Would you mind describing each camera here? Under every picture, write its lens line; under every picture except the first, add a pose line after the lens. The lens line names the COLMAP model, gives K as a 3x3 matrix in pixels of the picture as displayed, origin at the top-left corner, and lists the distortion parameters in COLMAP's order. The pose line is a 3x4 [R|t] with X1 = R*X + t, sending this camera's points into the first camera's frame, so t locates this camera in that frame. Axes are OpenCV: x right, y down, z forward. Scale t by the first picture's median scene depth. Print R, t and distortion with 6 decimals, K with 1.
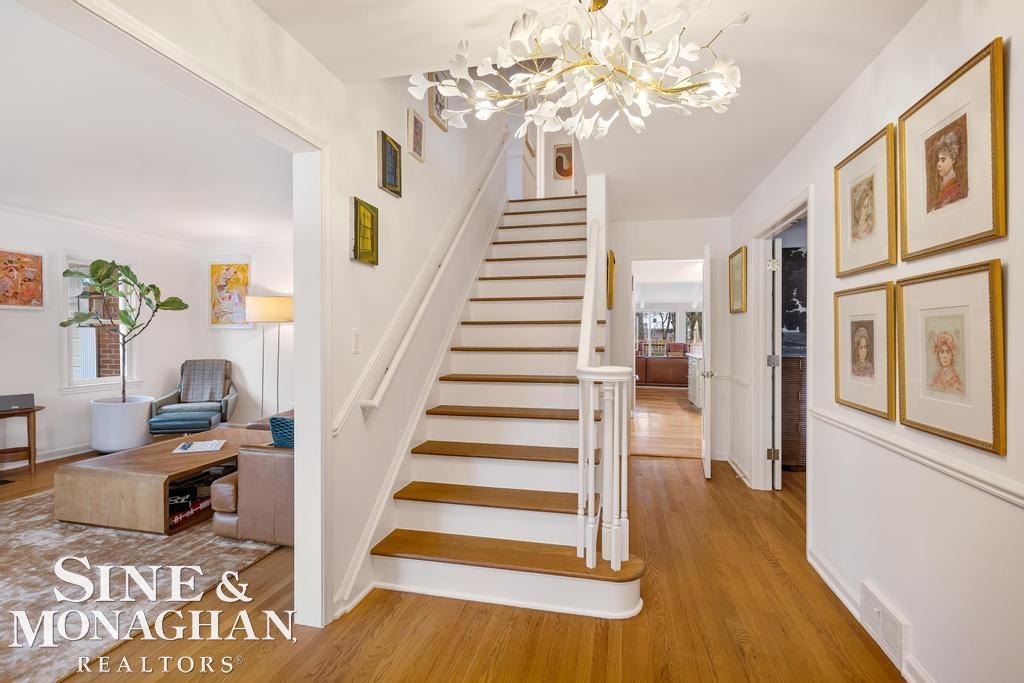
lens RADIAL K [[495.7, 0, 509.7], [0, 495.7, 342.0], [0, 0, 1]] dist [0.004092, -0.000022]
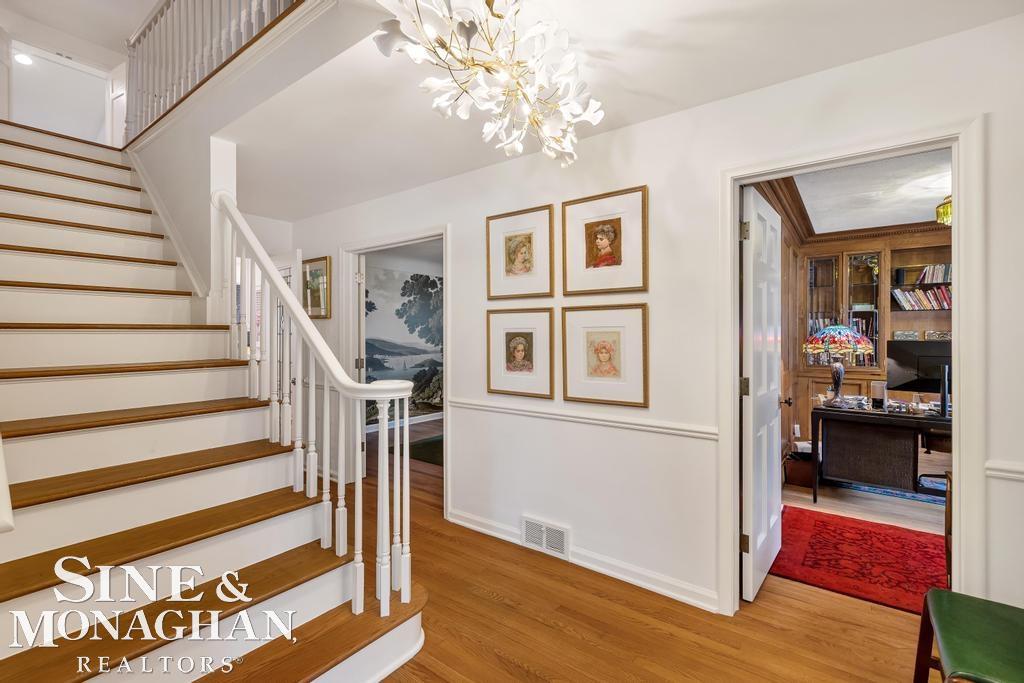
lens RADIAL K [[458.3, 0, 511.1], [0, 458.3, 335.1], [0, 0, 1]] dist [0.001799, 0.000149]
pose [[0.408362, -0.005357, 0.912804, -0.592095], [0.018562, 0.999825, -0.002437, -0.038138], [-0.912631, 0.017938, 0.408390, 0.571998]]
